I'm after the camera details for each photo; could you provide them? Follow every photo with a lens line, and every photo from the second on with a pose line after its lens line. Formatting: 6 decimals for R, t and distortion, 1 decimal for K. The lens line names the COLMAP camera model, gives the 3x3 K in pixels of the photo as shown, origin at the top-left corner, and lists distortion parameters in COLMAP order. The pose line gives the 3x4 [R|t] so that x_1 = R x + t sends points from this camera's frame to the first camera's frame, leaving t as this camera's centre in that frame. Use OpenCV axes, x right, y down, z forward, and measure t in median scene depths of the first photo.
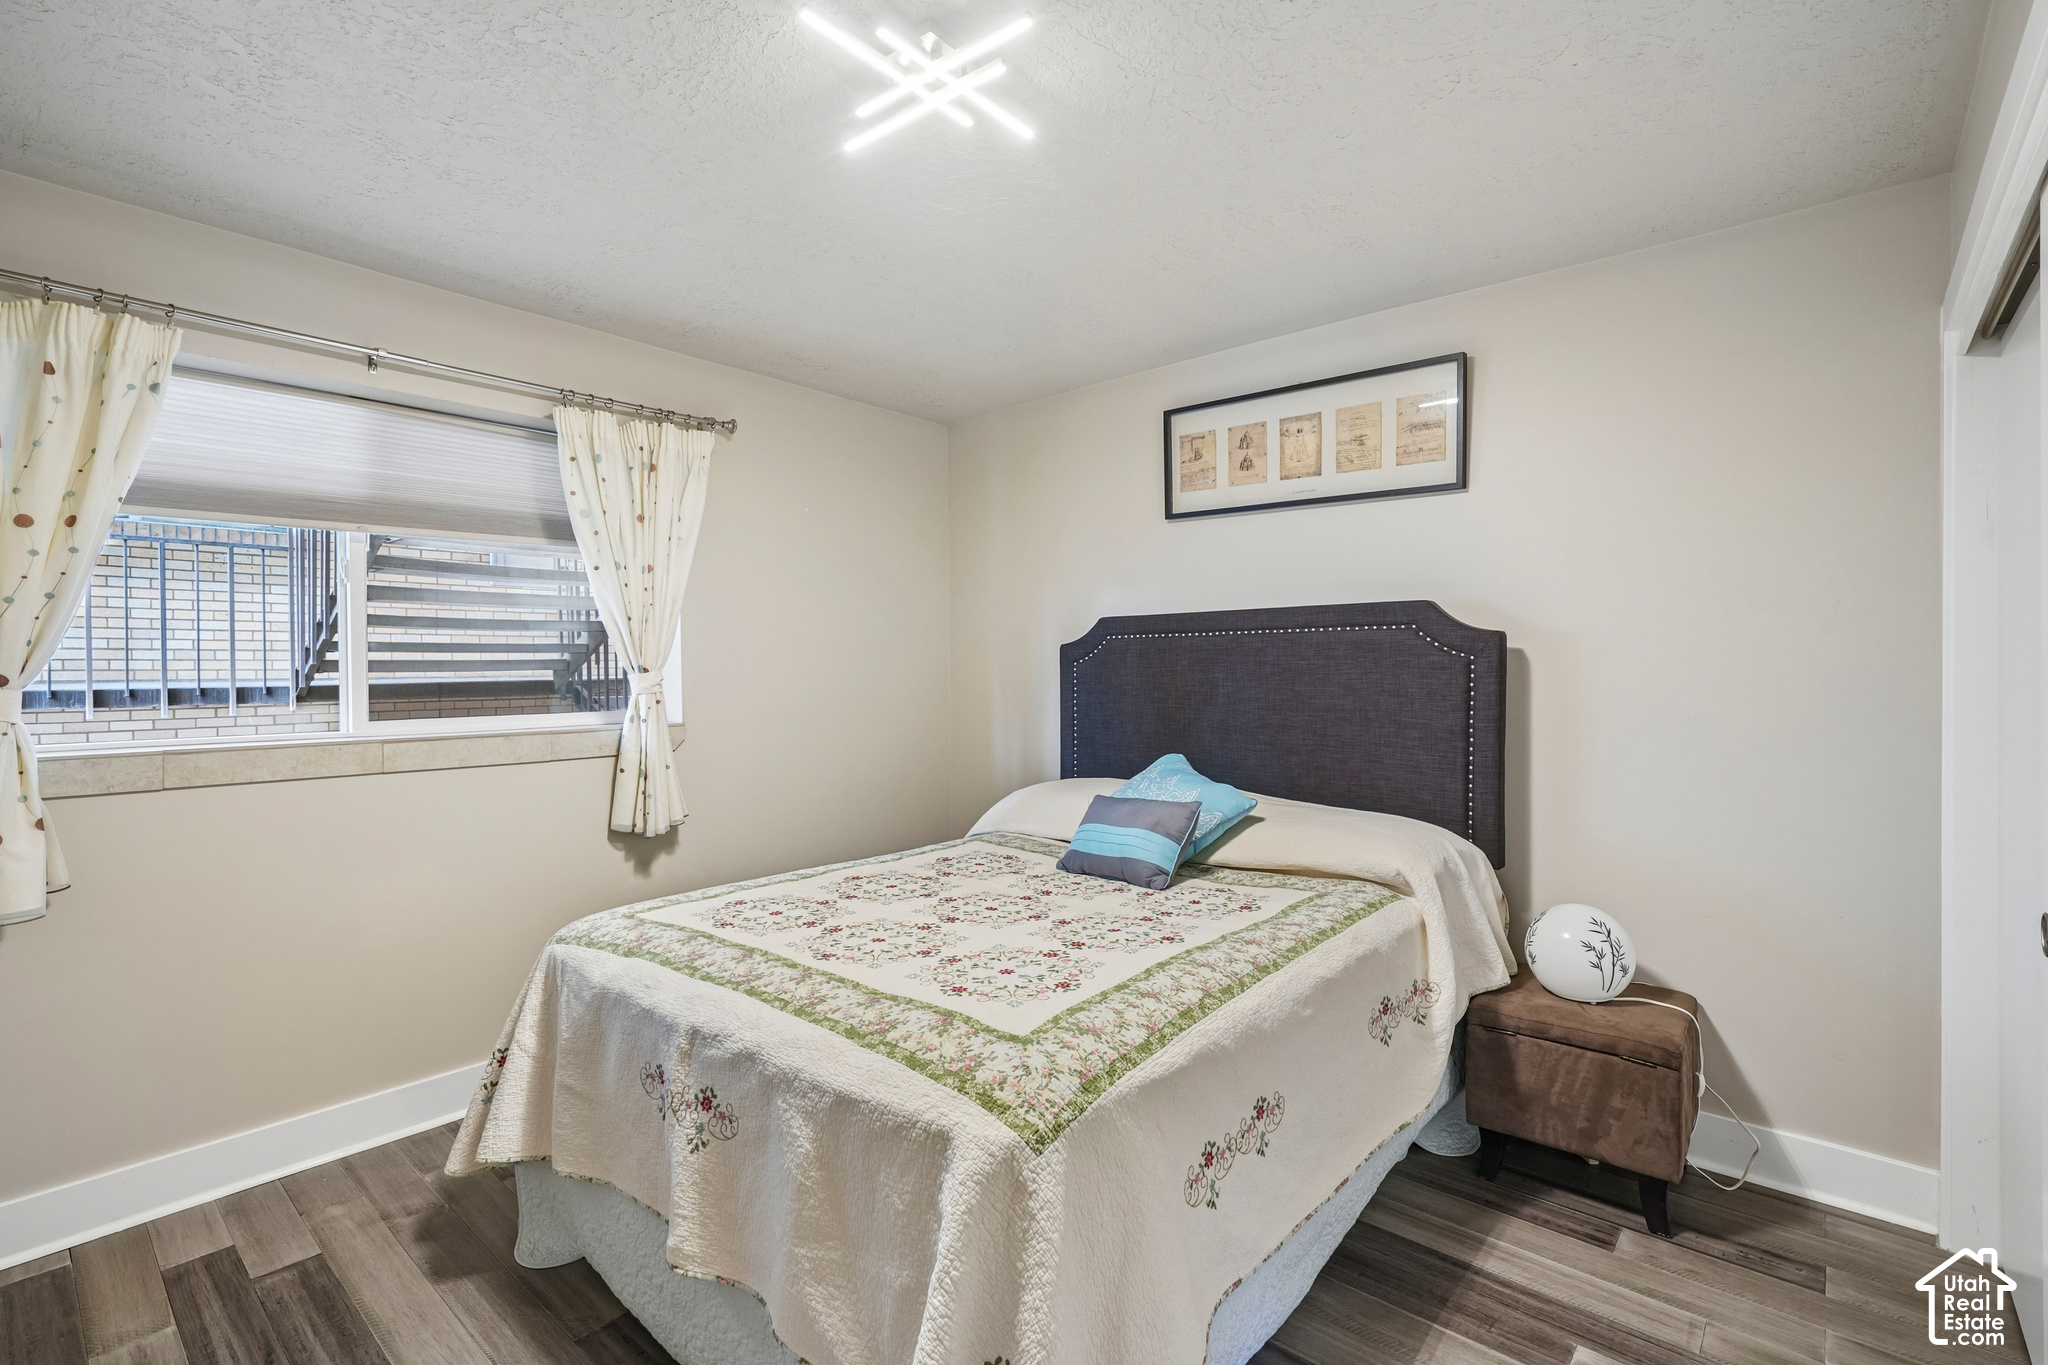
lens RADIAL K [[932.8, 0, 1013.2], [0, 932.8, 675.4], [0, 0, 1]] dist [-0.006066, -0.000219]
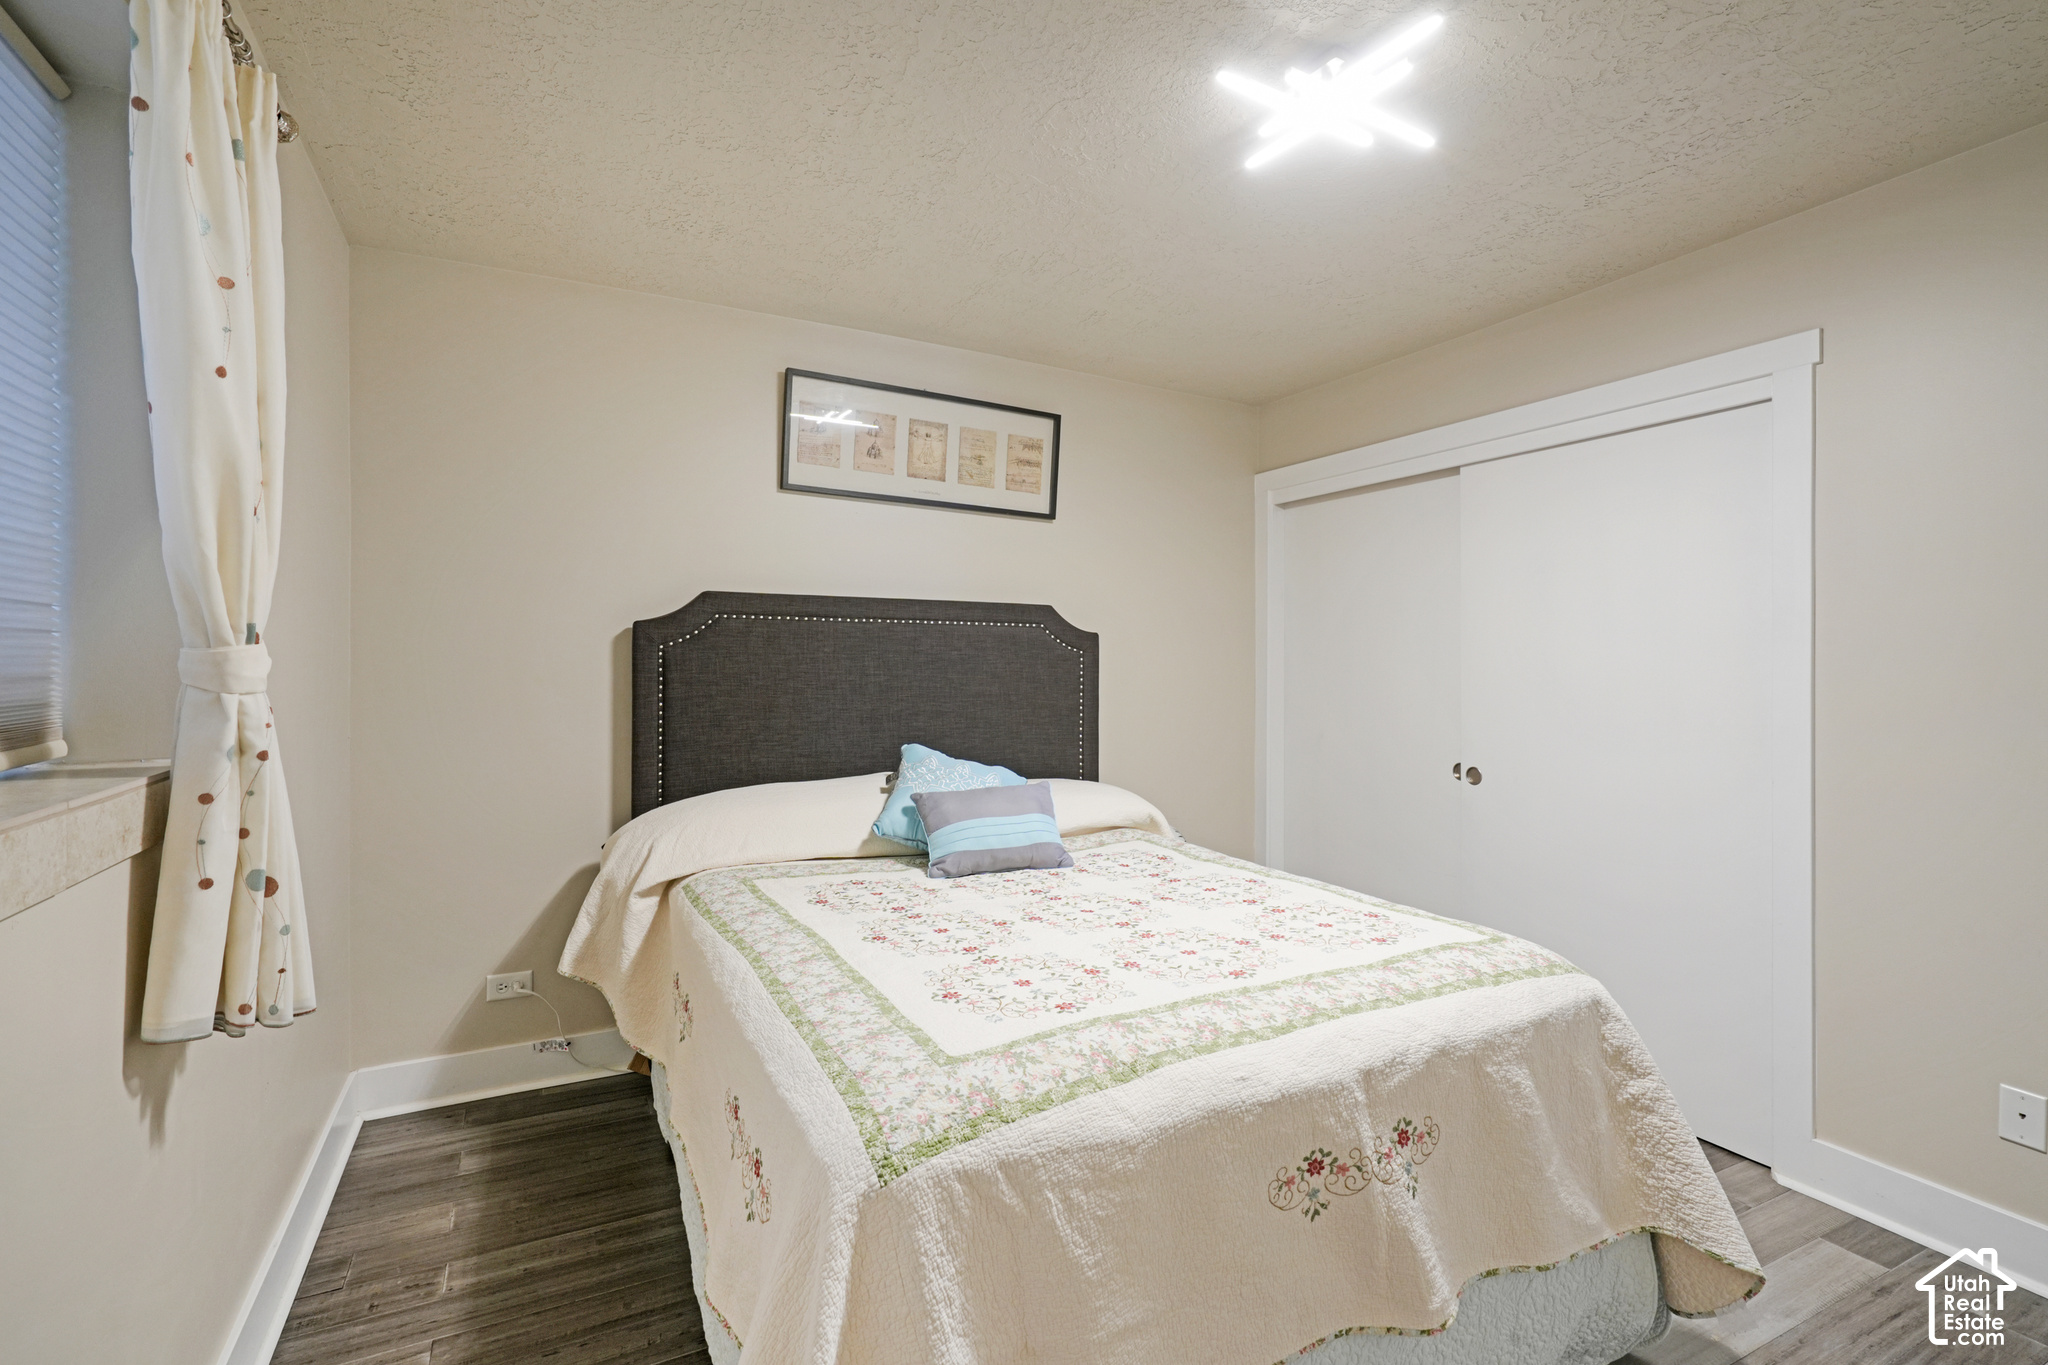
lens RADIAL K [[932.8, 0, 1015.5], [0, 932.8, 674.3], [0, 0, 1]] dist [-0.006066, -0.000219]
pose [[0.369185, 0.000524, 0.929356, -0.718100], [-0.003568, 0.999993, 0.000854, 0.011013], [-0.929349, -0.003631, 0.369184, 0.567443]]
